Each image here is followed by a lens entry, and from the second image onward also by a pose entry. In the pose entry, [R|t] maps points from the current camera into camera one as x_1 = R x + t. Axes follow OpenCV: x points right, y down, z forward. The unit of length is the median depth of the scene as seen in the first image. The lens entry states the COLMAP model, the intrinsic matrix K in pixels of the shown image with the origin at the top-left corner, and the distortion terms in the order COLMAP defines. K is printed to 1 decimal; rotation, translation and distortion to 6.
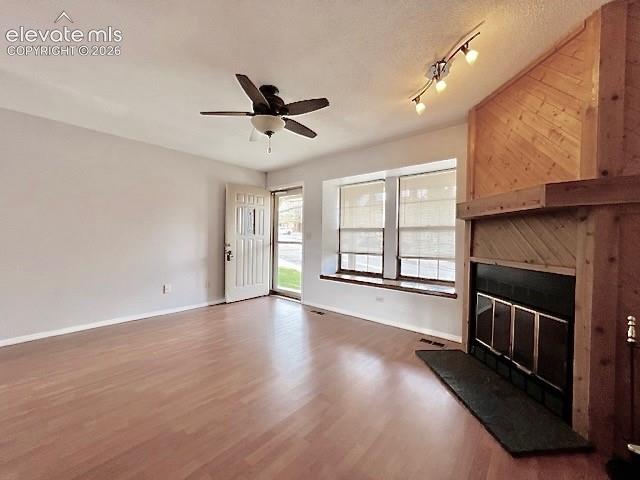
lens RADIAL K [[257.9, 0, 320.8], [0, 257.9, 240.5], [0, 0, 1]] dist [-0.000108, 0.000419]
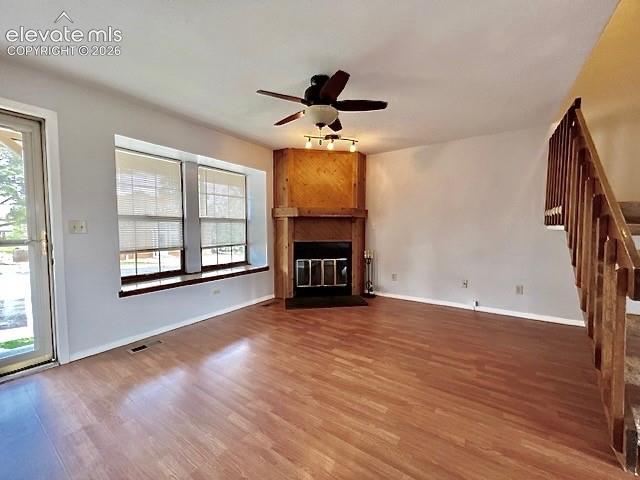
lens RADIAL K [[257.9, 0, 320.8], [0, 257.9, 240.5], [0, 0, 1]] dist [-0.000108, 0.000419]
pose [[-0.115289, -0.054762, 0.991821, -0.893771], [0.012833, 0.998314, 0.056612, -0.017843], [-0.993249, 0.019255, -0.114392, 0.832669]]
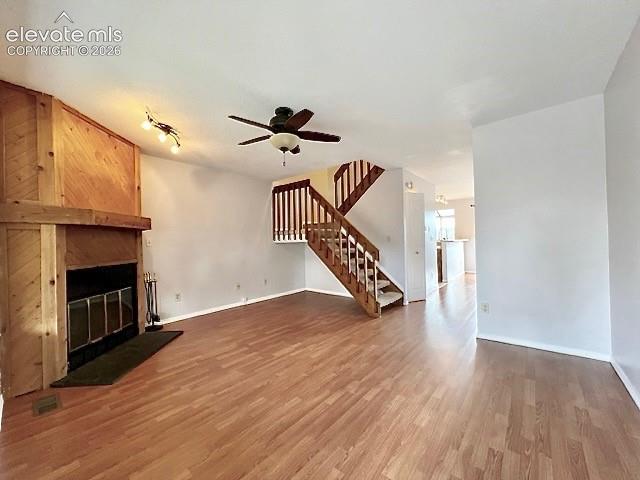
lens RADIAL K [[252.1, 0, 321.7], [0, 252.1, 244.9], [0, 0, 1]] dist [-0.001553, 0.000024]
pose [[-0.999741, 0.010104, -0.020373, -0.248185], [0.009655, 0.999711, 0.022021, -0.016999], [0.020589, 0.021818, -0.999550, 1.561685]]
